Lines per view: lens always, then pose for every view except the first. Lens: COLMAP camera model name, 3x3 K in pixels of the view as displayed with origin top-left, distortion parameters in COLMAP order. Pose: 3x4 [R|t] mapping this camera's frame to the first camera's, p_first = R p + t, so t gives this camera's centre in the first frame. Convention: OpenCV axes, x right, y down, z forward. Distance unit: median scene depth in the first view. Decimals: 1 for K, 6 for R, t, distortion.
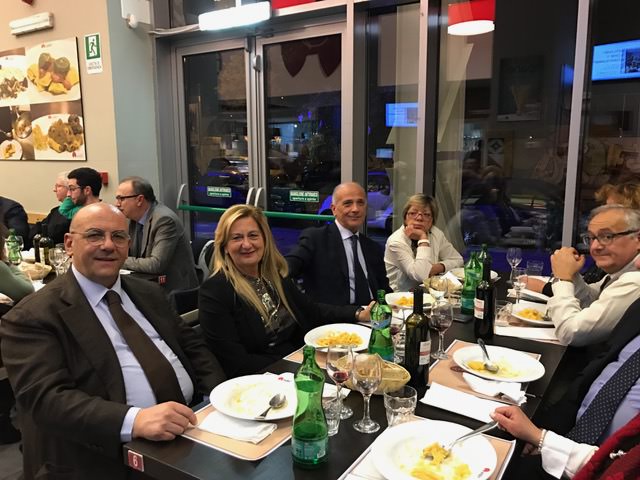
lens RADIAL K [[527.8, 0, 321.9], [0, 527.8, 242.5], [0, 0, 1]] dist [0.030826, -0.035471]
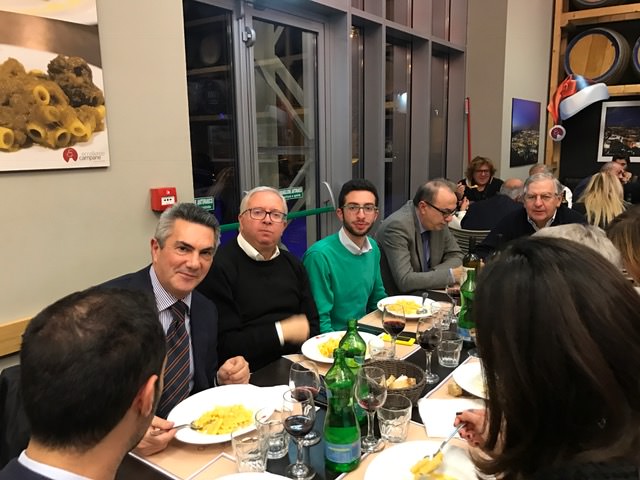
lens RADIAL K [[527.8, 0, 321.9], [0, 527.8, 242.5], [0, 0, 1]] dist [0.030826, -0.035471]
pose [[0.080775, -0.180508, 0.980251, -0.856862], [0.176960, 0.970438, 0.164119, -0.130752], [-0.980898, 0.160208, 0.110329, 0.764655]]
